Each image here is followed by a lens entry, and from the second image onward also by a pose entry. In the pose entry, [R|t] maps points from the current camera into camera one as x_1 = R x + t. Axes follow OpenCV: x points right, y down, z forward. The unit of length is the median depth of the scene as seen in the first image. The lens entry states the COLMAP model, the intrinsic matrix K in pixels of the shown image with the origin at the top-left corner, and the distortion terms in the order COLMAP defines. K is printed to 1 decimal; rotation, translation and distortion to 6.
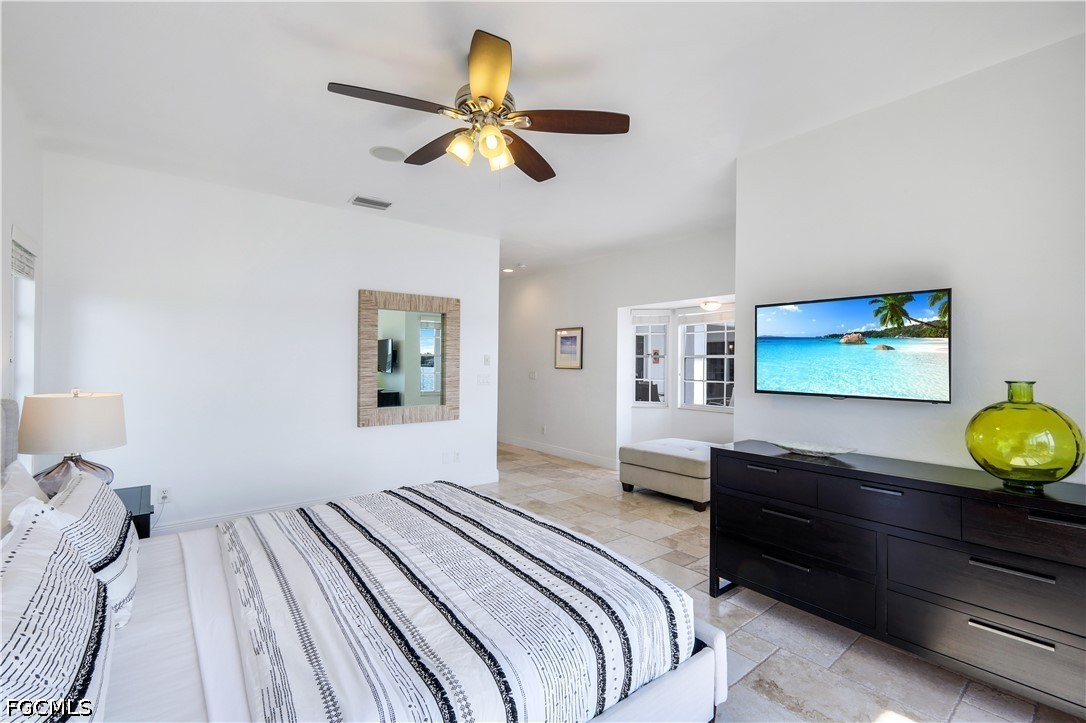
lens RADIAL K [[475.2, 0, 543.0], [0, 475.2, 361.5], [0, 0, 1]] dist [-0.000191, -0.000013]
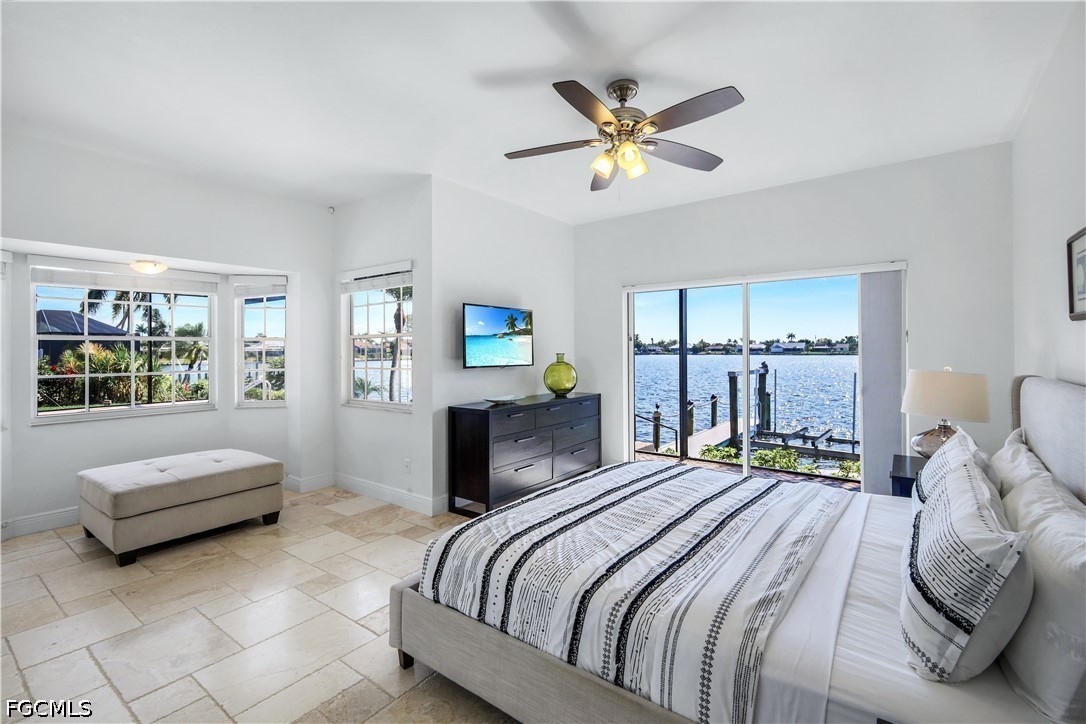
lens RADIAL K [[483.4, 0, 549.2], [0, 483.4, 346.2], [0, 0, 1]] dist [0.004610, 0.000548]
pose [[-0.246279, 0.000435, 0.969199, -1.154546], [-0.000632, 1.000000, -0.000610, 0.003618], [-0.969199, -0.000763, -0.246279, 1.367840]]
